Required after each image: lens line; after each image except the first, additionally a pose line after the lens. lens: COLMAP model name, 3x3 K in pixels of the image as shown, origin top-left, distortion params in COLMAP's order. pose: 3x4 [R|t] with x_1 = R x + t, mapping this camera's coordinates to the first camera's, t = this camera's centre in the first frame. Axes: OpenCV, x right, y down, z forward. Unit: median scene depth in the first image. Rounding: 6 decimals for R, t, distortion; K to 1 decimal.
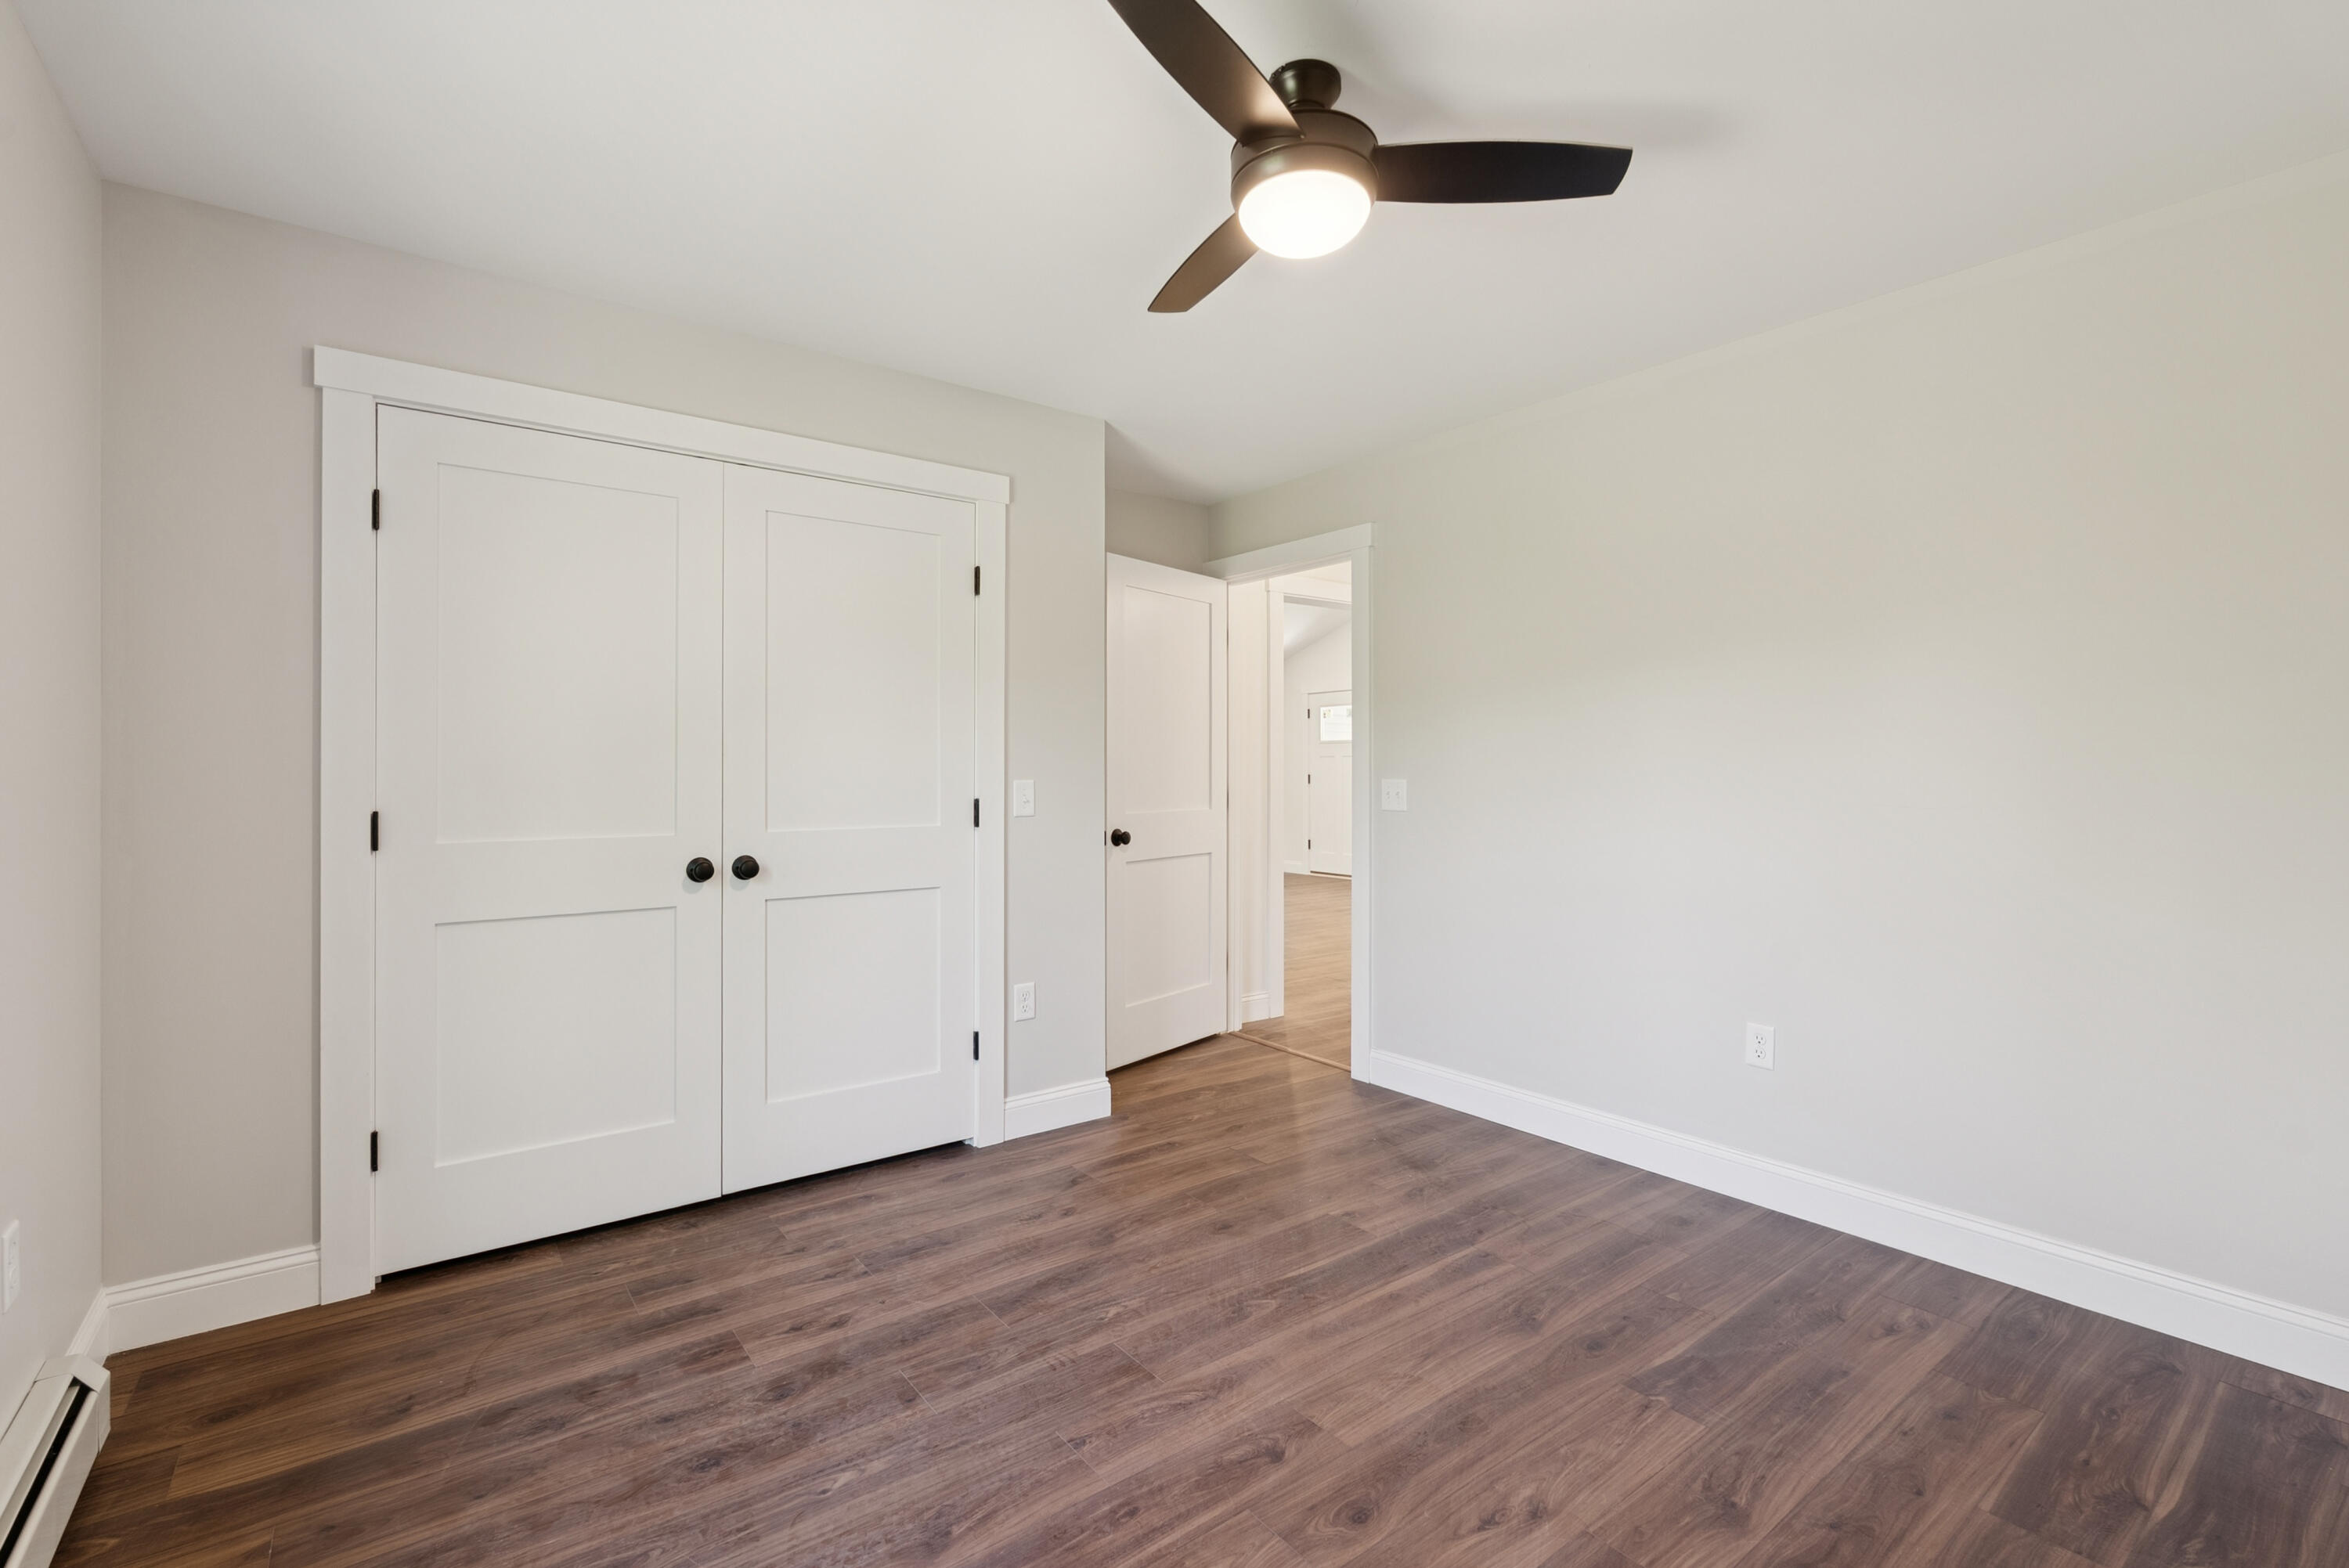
lens RADIAL K [[1034.5, 0, 1175.0], [0, 1034.5, 778.9], [0, 0, 1]] dist [-0.007368, 0.001638]
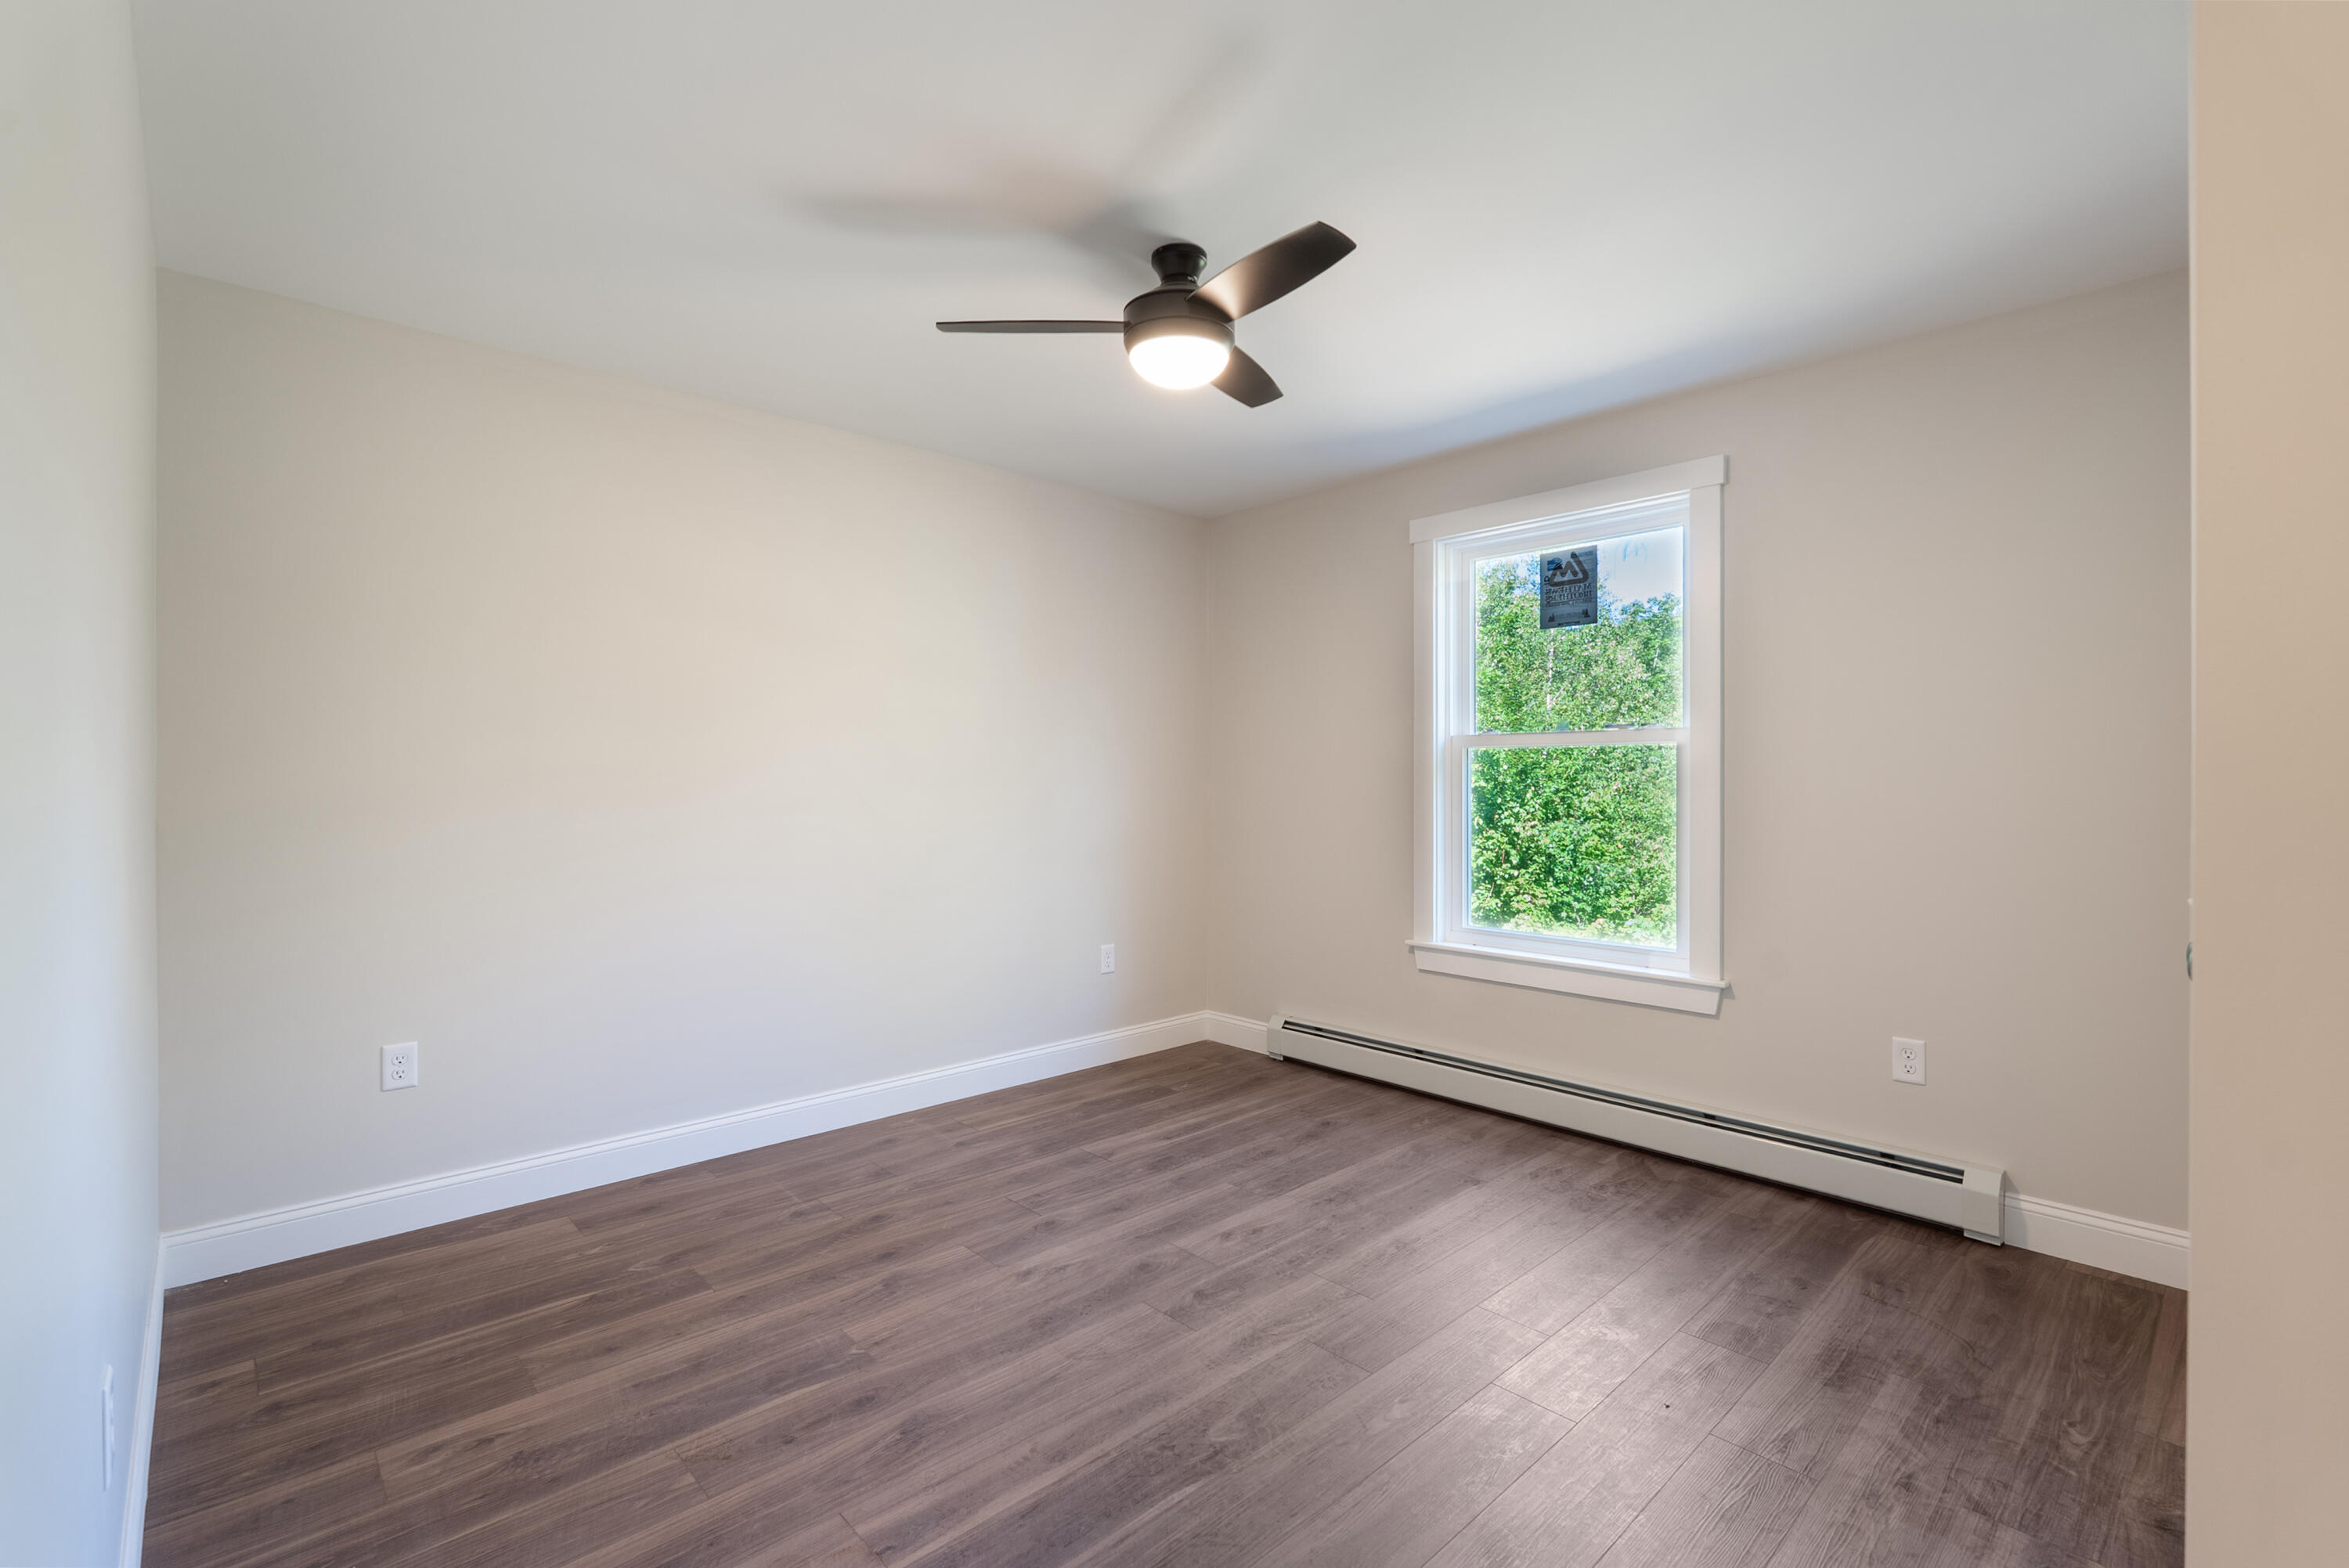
lens RADIAL K [[1034.5, 0, 1175.0], [0, 1034.5, 778.9], [0, 0, 1]] dist [-0.007368, 0.001638]
pose [[-0.994419, -0.002508, -0.105473, 0.235711], [-0.003434, 0.999957, 0.008599, -0.018119], [0.105447, 0.008914, -0.994385, 2.004899]]
